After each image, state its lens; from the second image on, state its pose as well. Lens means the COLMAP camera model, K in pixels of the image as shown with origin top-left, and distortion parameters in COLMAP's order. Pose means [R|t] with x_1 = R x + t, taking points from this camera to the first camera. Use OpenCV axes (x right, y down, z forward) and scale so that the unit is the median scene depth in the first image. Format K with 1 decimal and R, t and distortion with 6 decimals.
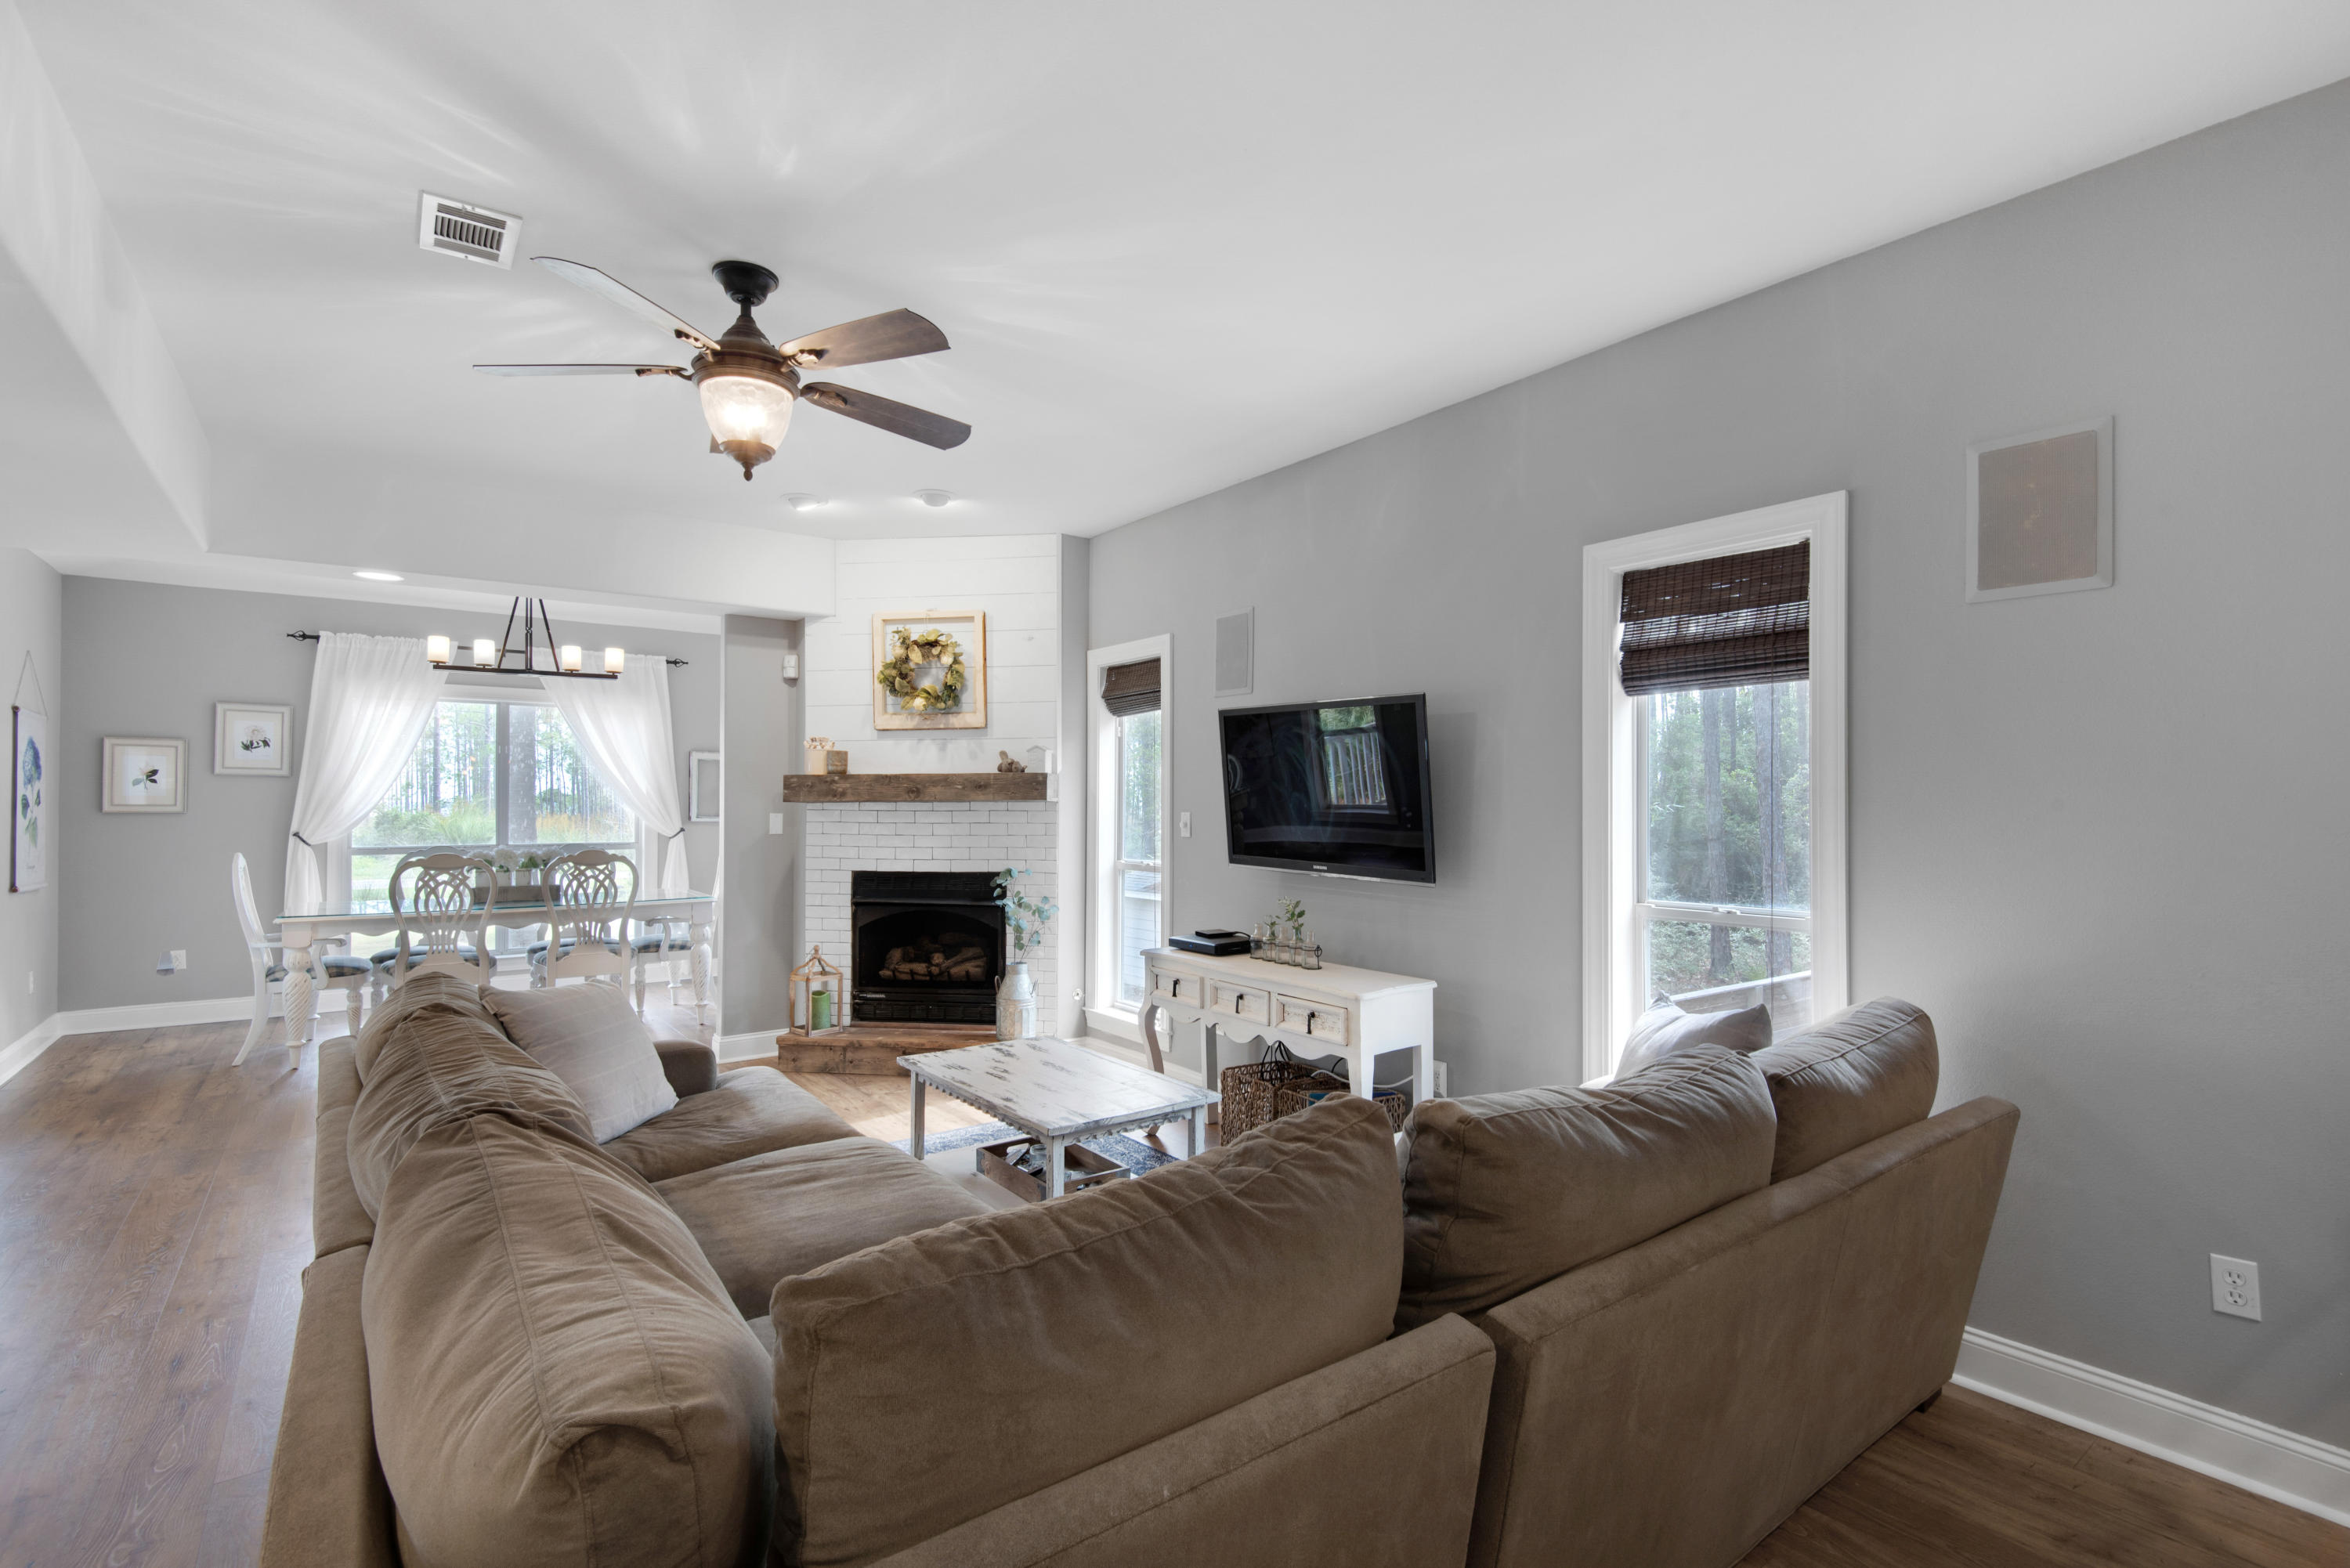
lens RADIAL K [[1083.2, 0, 1169.1], [0, 1083.2, 802.3], [0, 0, 1]] dist [0.003481, -0.000067]
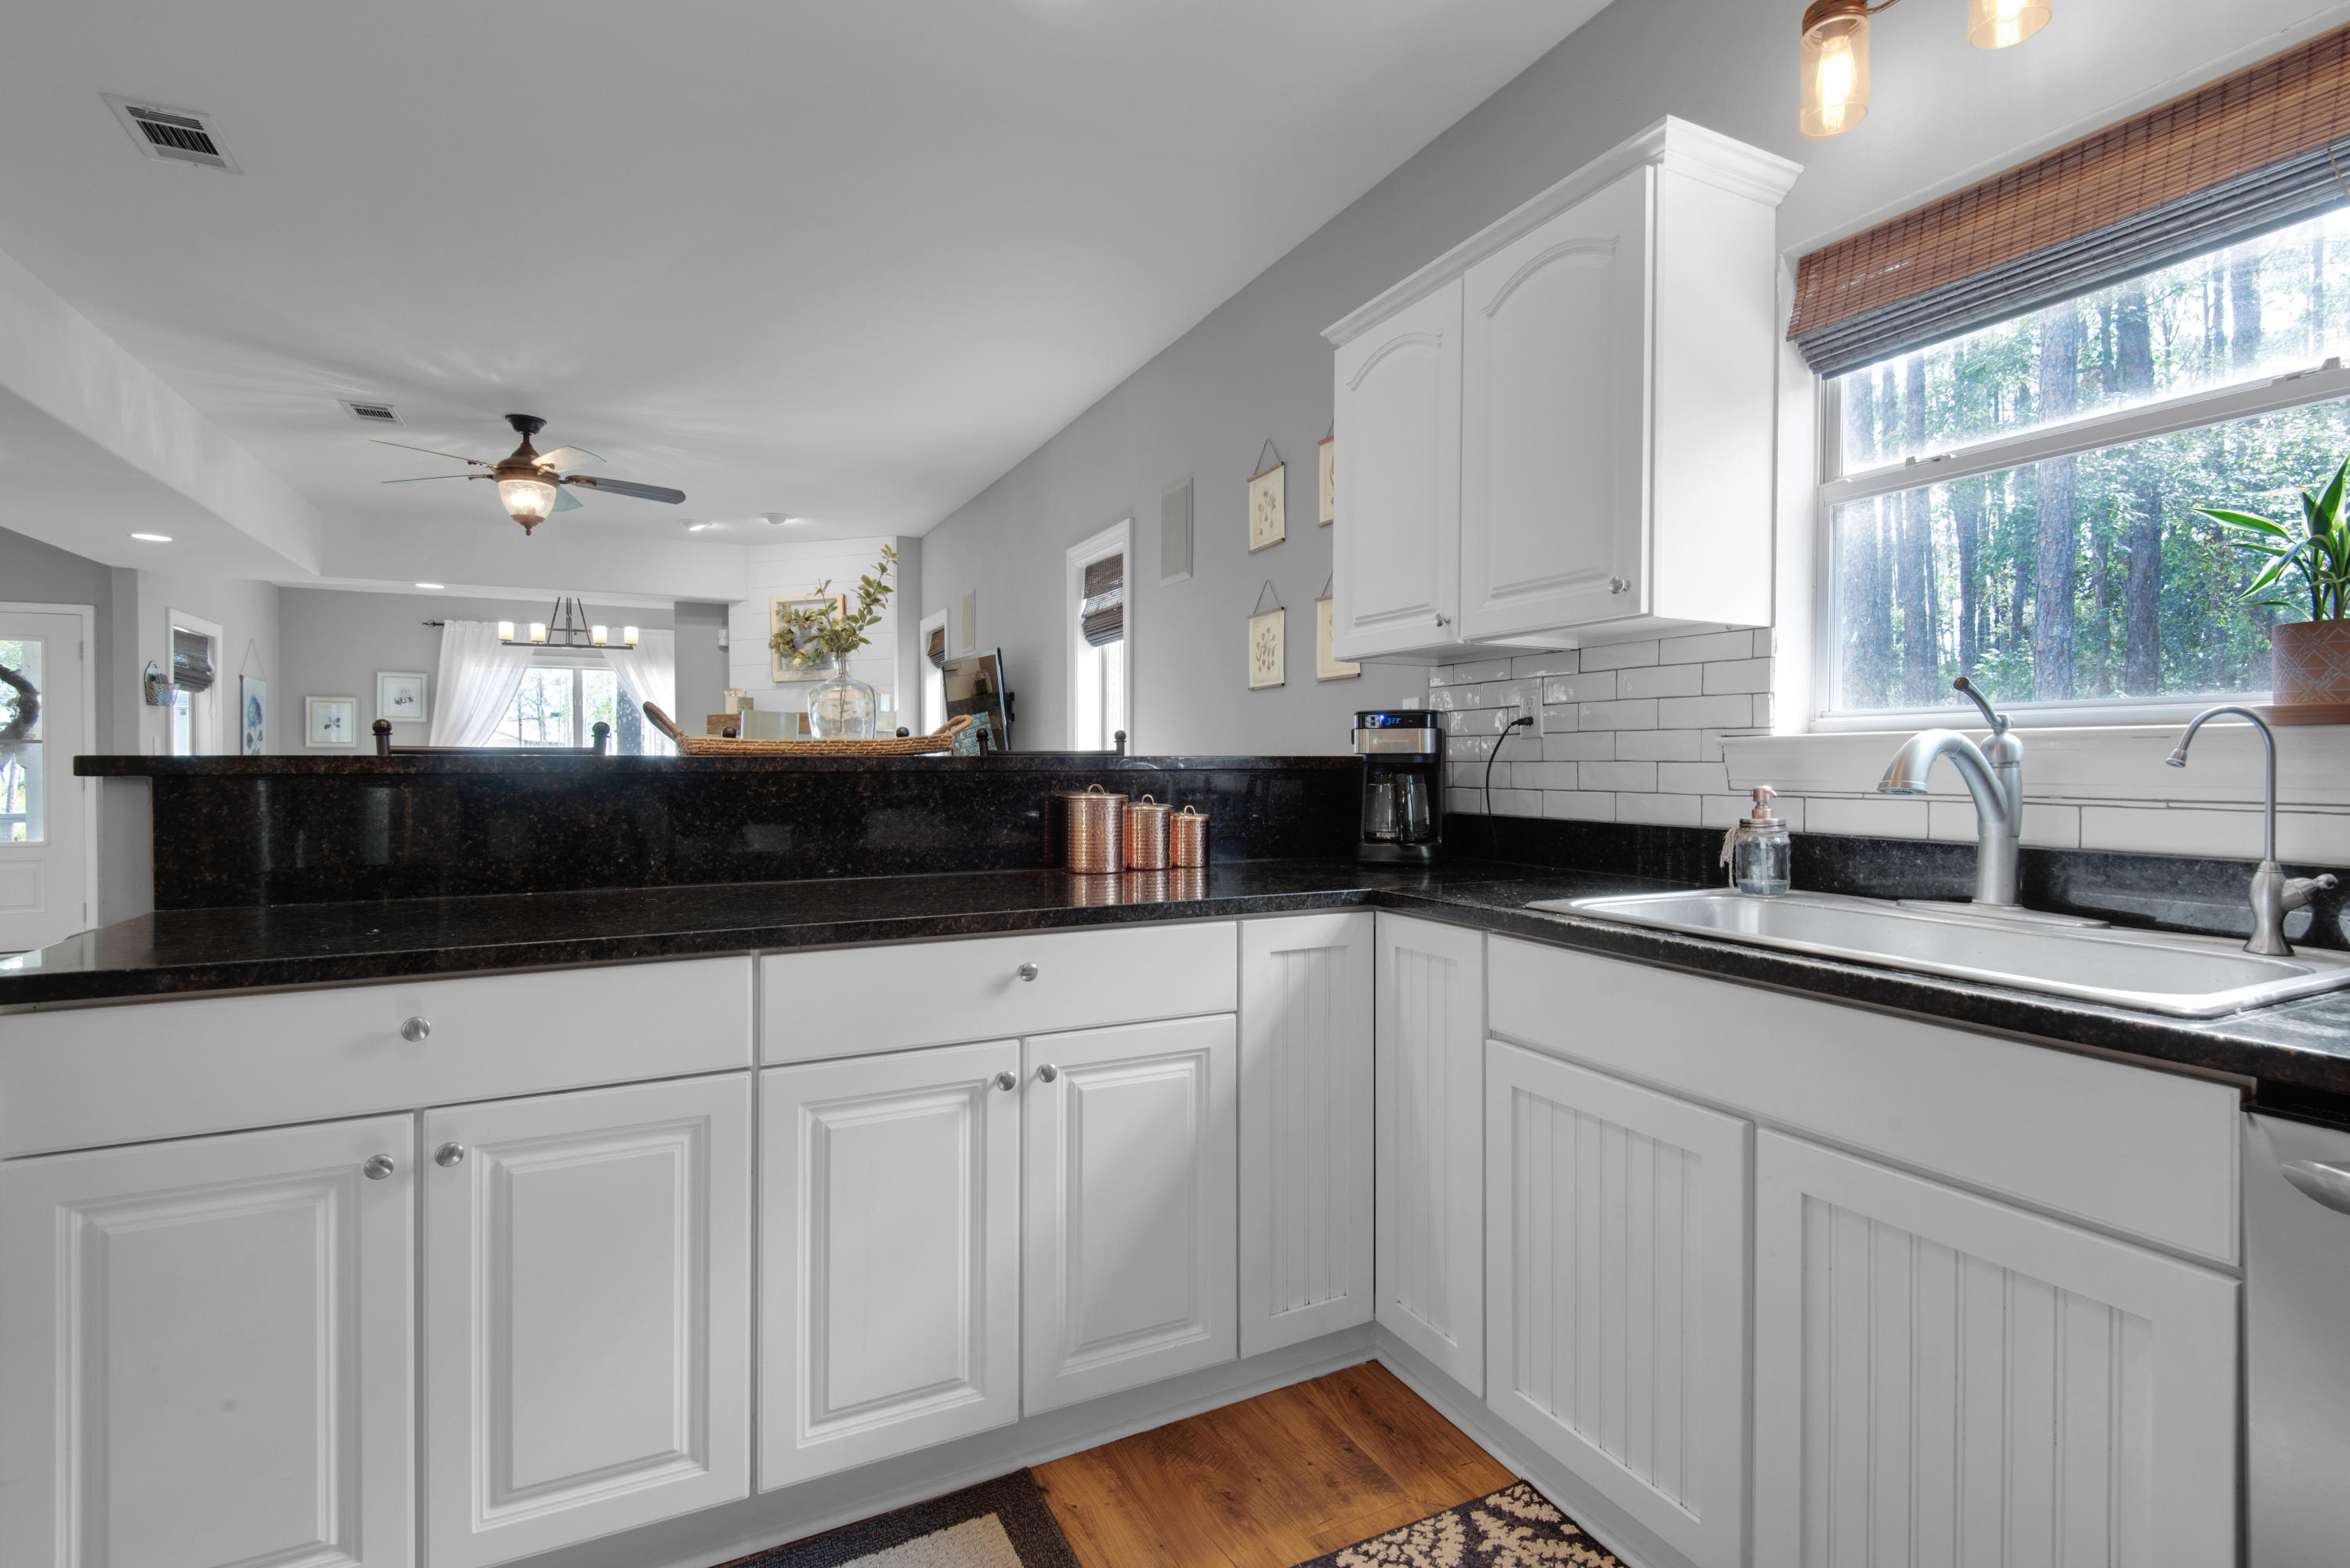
lens RADIAL K [[1083.2, 0, 1179.5], [0, 1083.2, 782.2], [0, 0, 1]] dist [0.003481, -0.000067]
pose [[0.986903, -0.001428, -0.161306, 0.429154], [0.004430, 0.999824, 0.018250, 0.035245], [0.161251, -0.018725, 0.986736, -0.264867]]
